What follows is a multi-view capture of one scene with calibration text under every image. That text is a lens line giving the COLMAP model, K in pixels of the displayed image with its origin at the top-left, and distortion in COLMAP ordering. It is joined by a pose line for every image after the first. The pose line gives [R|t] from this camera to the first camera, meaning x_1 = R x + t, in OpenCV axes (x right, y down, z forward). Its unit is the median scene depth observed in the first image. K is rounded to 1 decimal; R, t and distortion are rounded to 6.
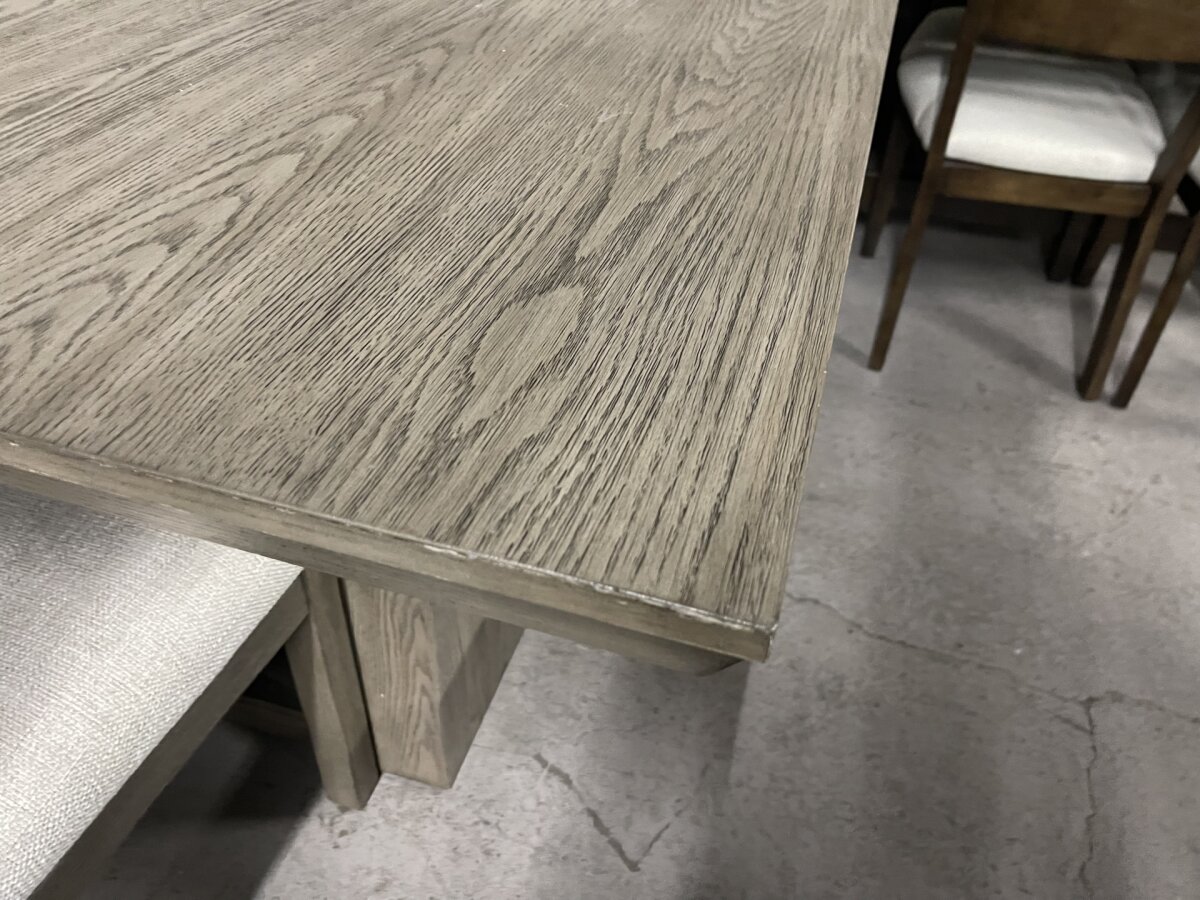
lens RADIAL K [[926.4, 0, 595.6], [0, 926.4, 468.0], [0, 0, 1]] dist [0.000910, 0.000363]
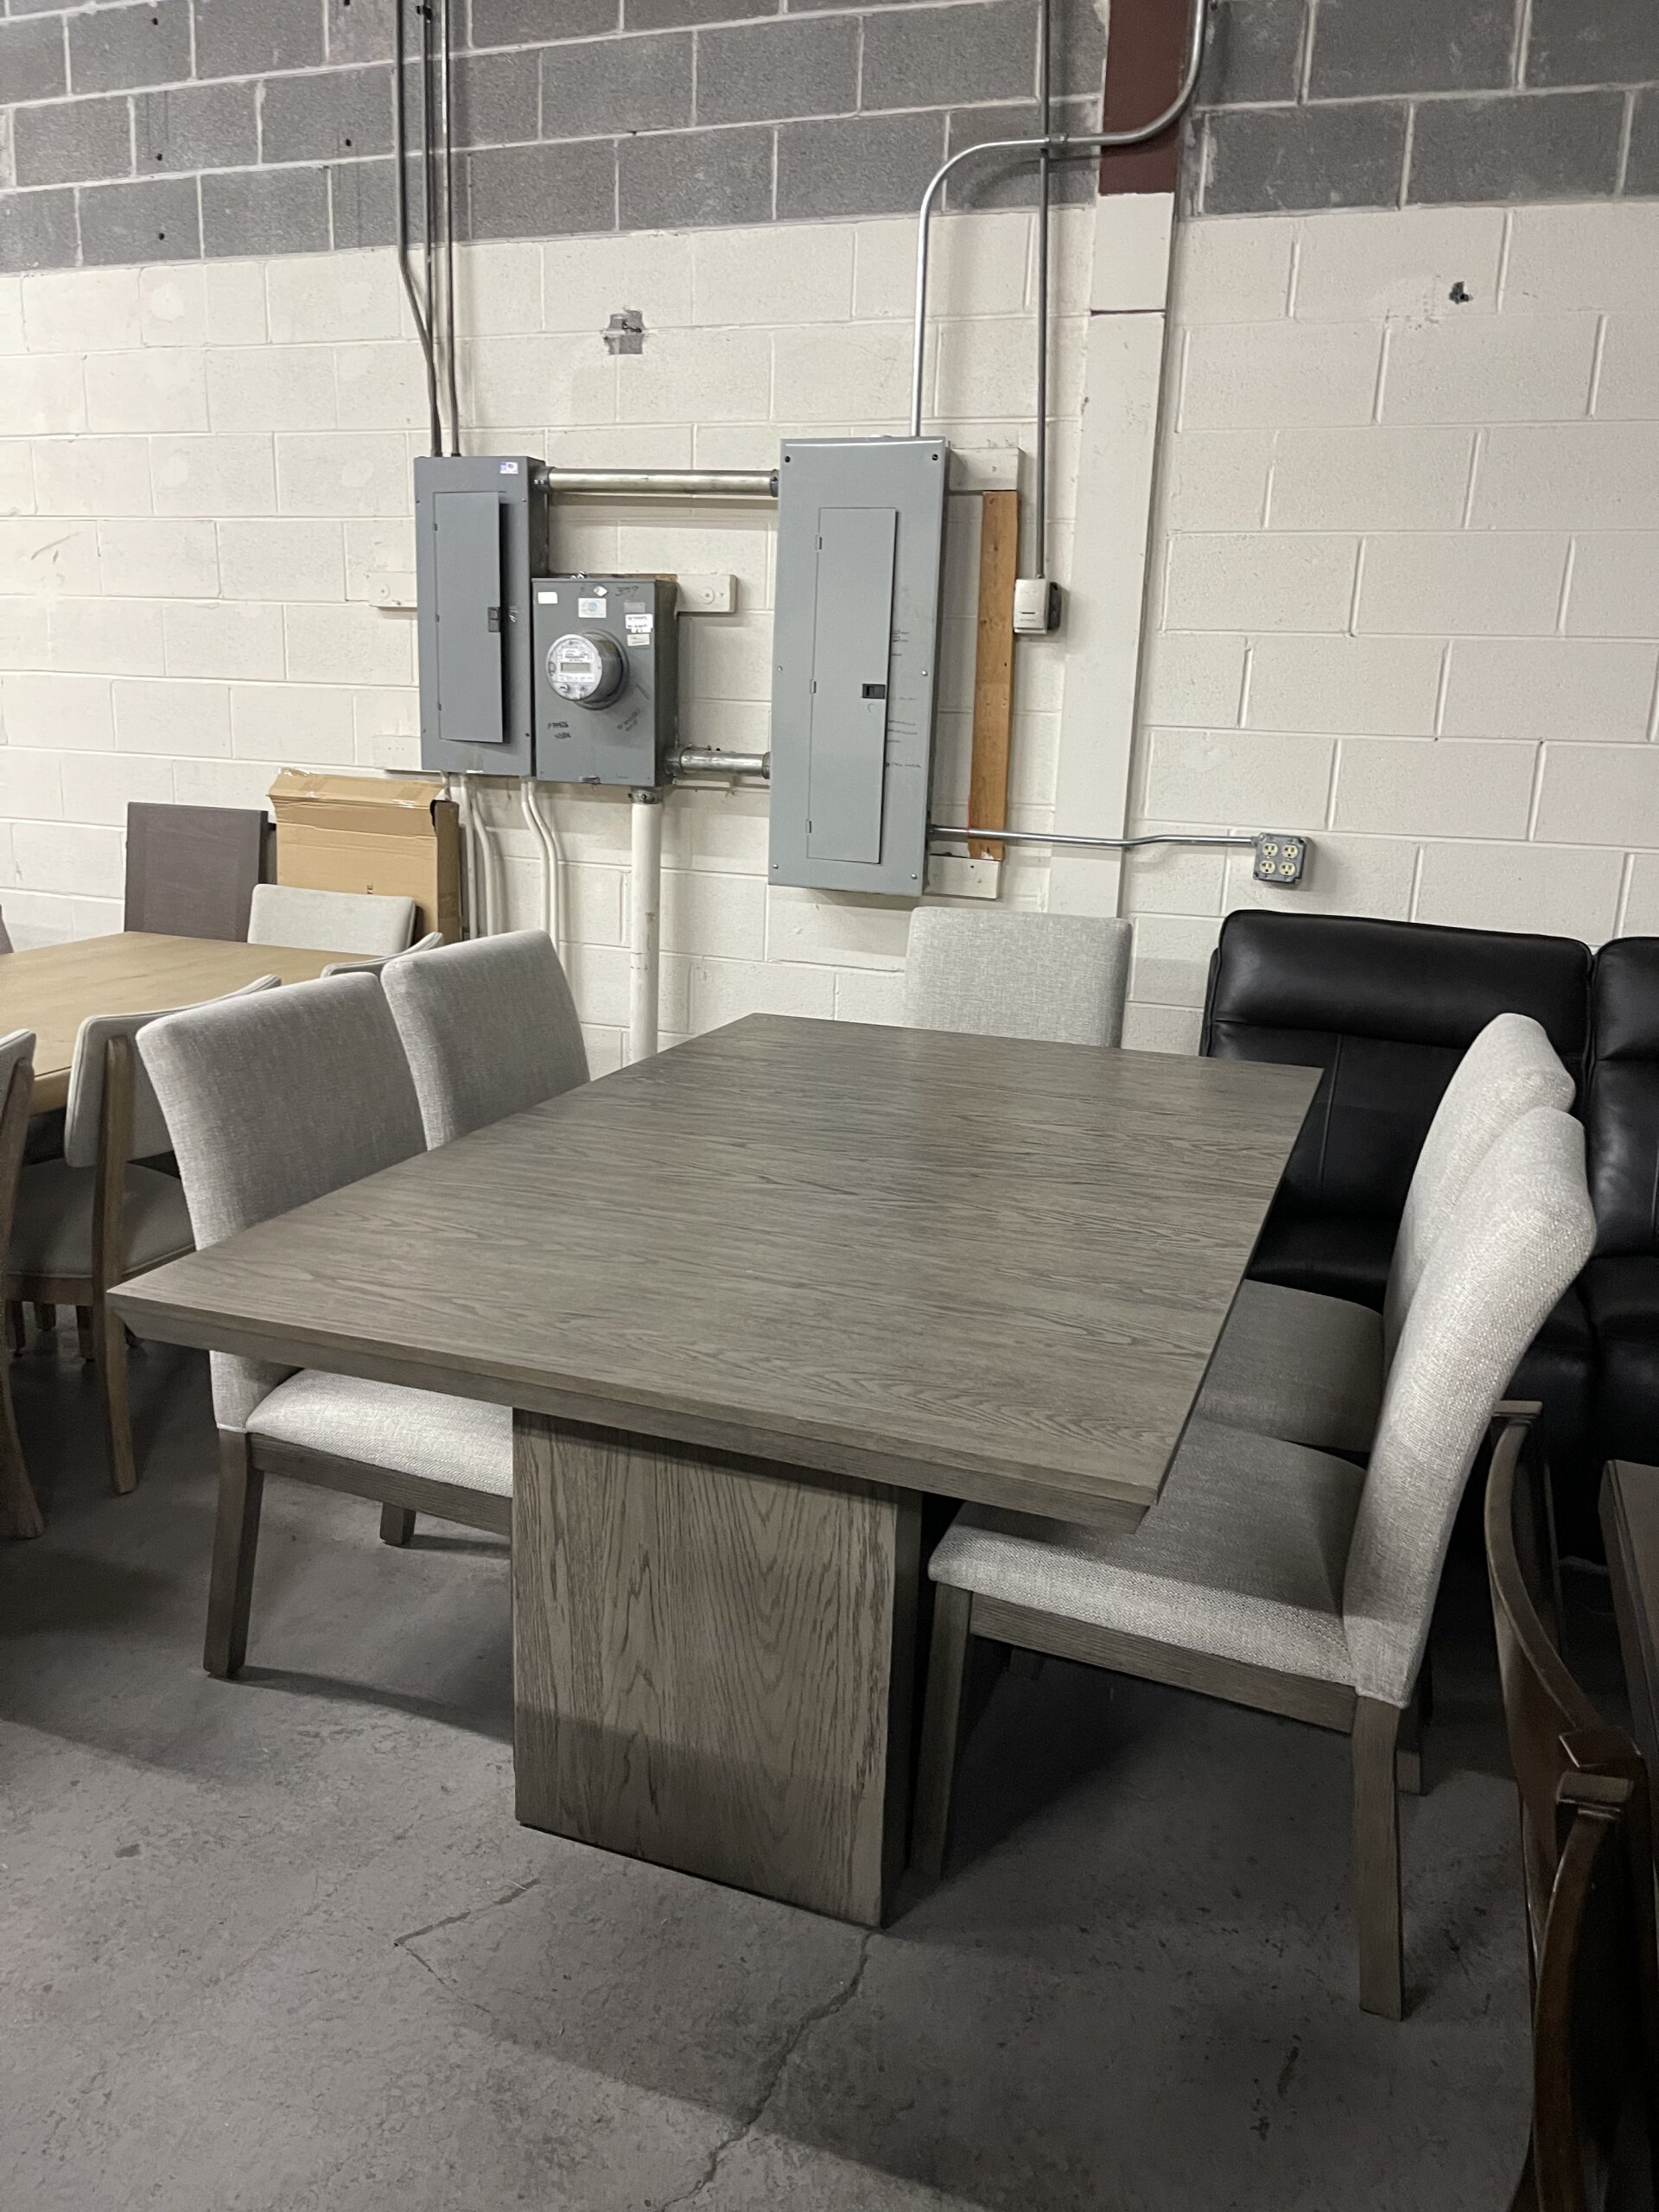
lens RADIAL K [[1681.7, 0, 829.5], [0, 1681.7, 1106.0], [0, 0, 1]] dist [0.039769, -0.059924]
pose [[-0.071129, 0.194174, -0.978385, 3.283633], [-0.668934, 0.718313, 0.191191, -1.819847], [0.739911, 0.668074, 0.078797, 1.111966]]
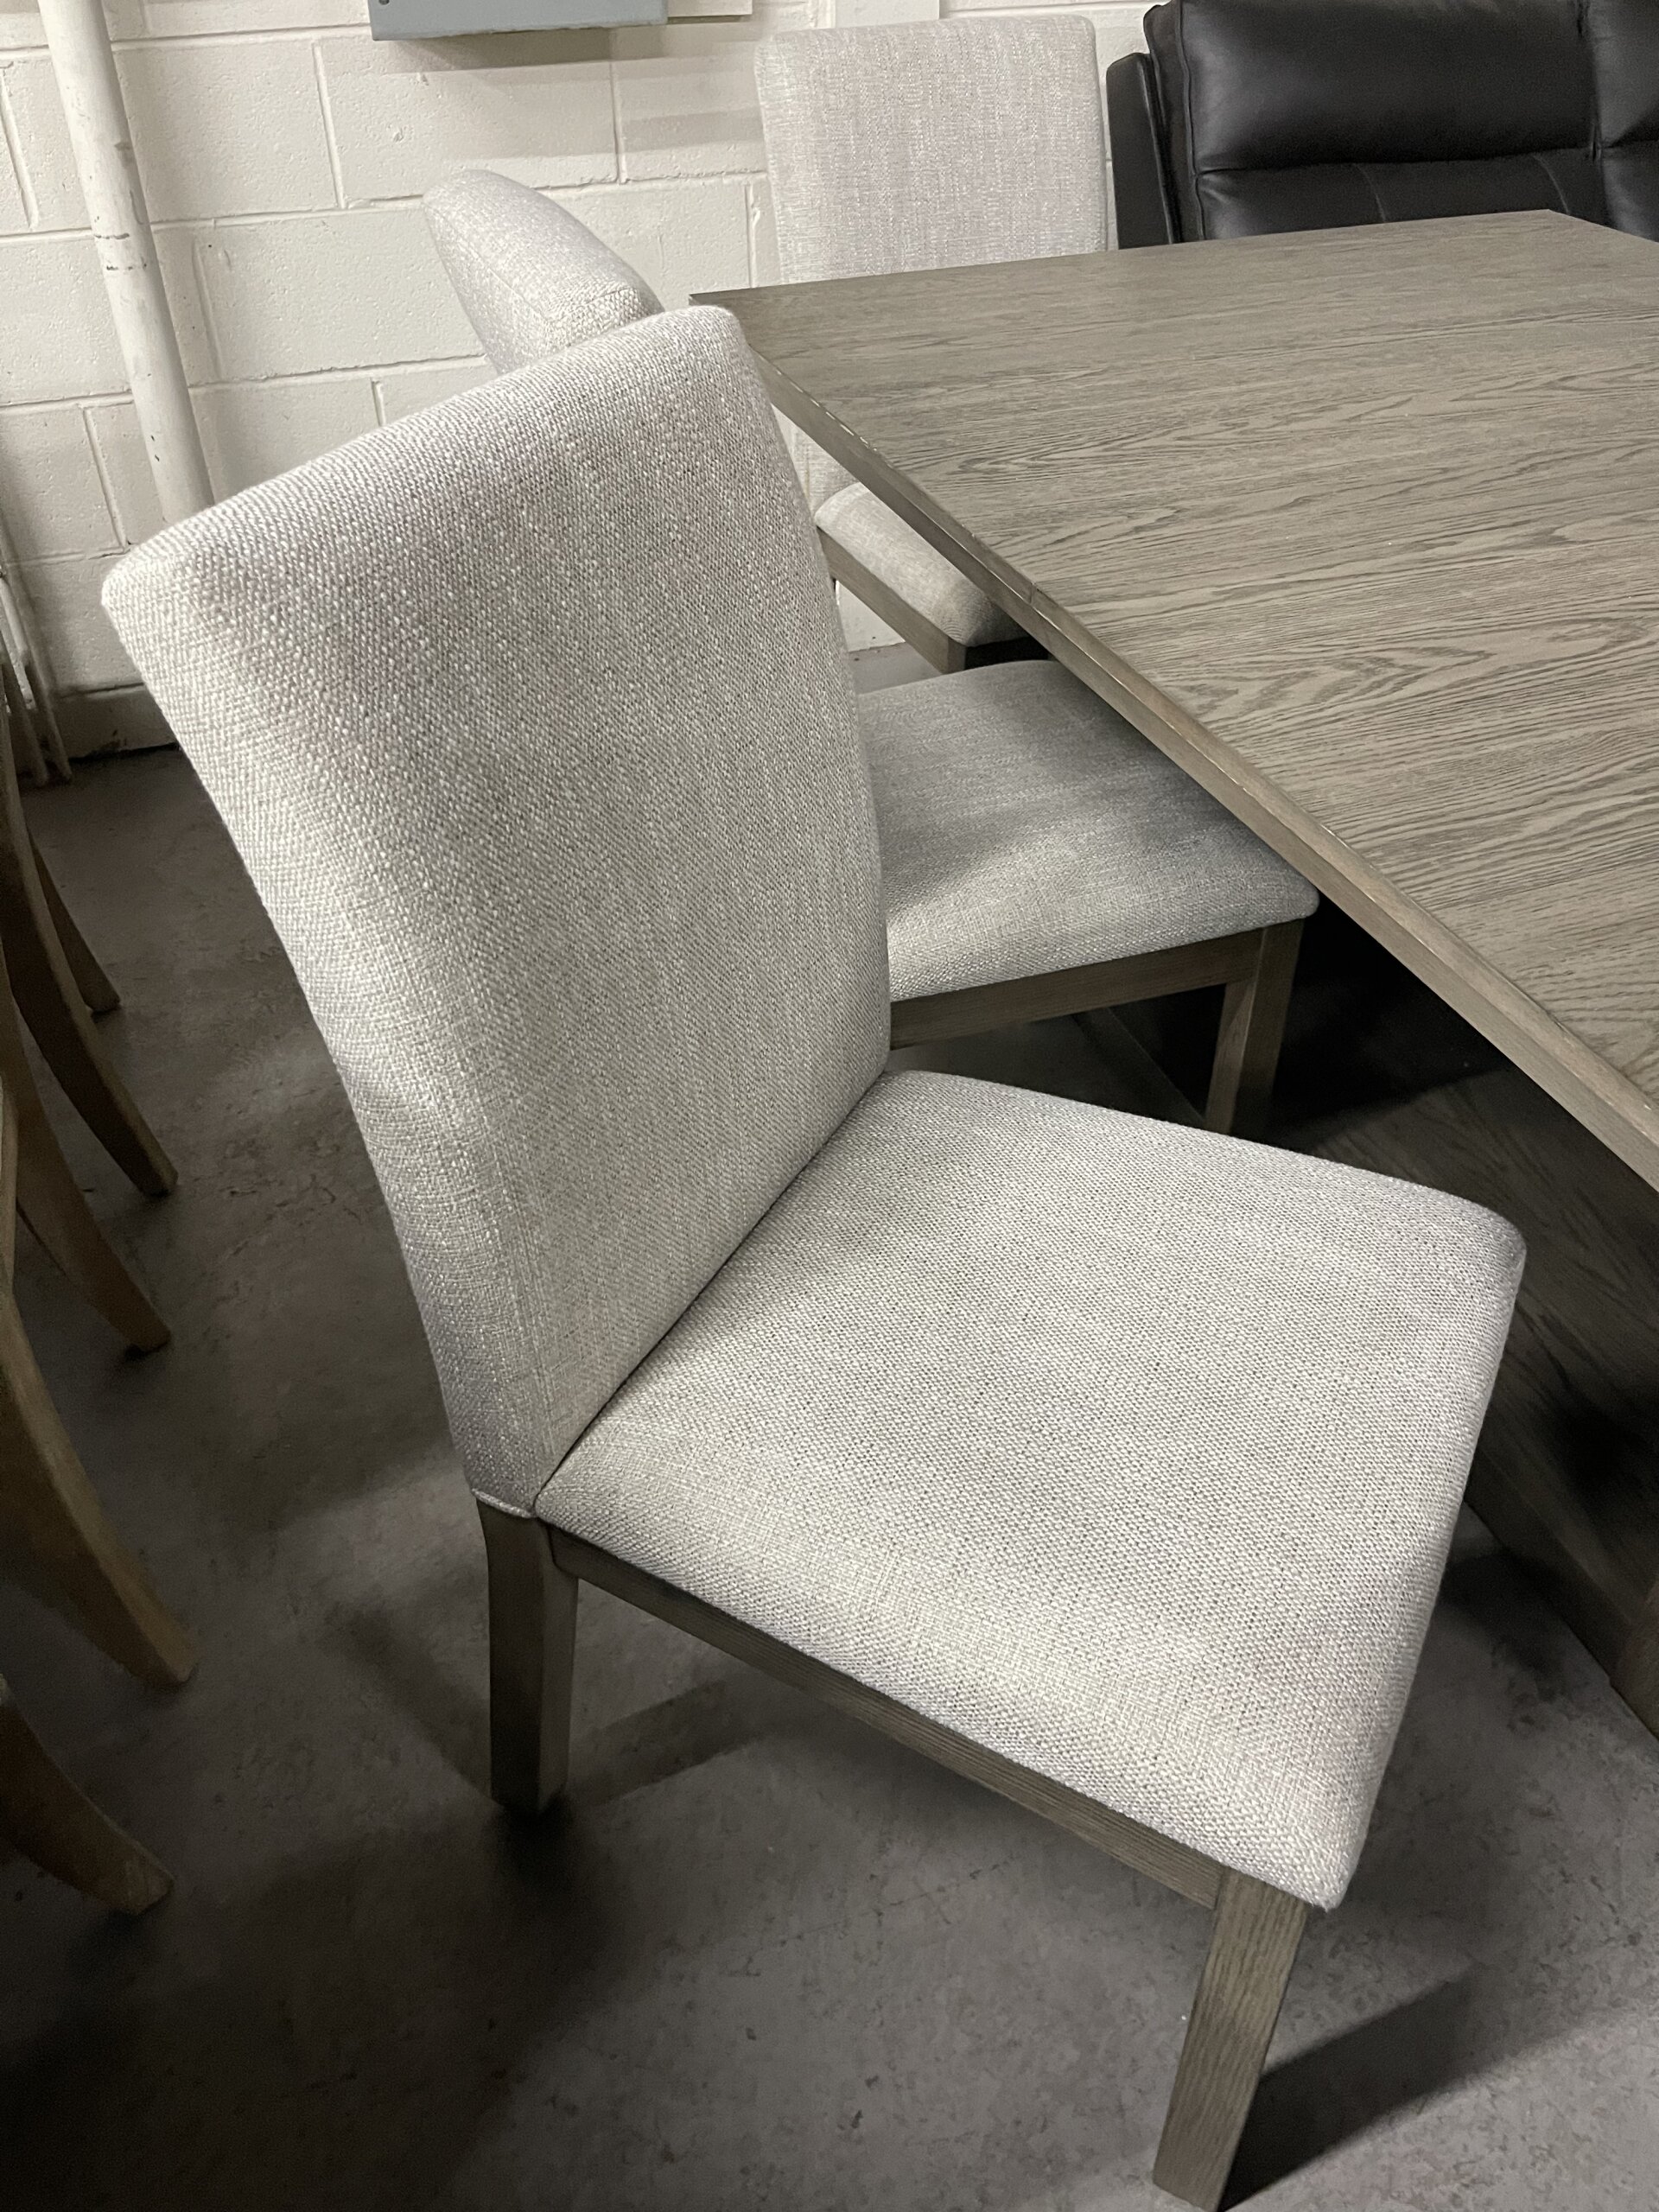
lens RADIAL K [[1663.5, 0, 829.5], [0, 1663.5, 1106.0], [0, 0, 1]] dist [0.063739, -0.087437]
pose [[0.584920, 0.461925, -0.666704, 0.126371], [-0.490958, 0.855932, 0.162298, 0.088345], [0.645623, 0.232393, 0.727437, -0.786865]]
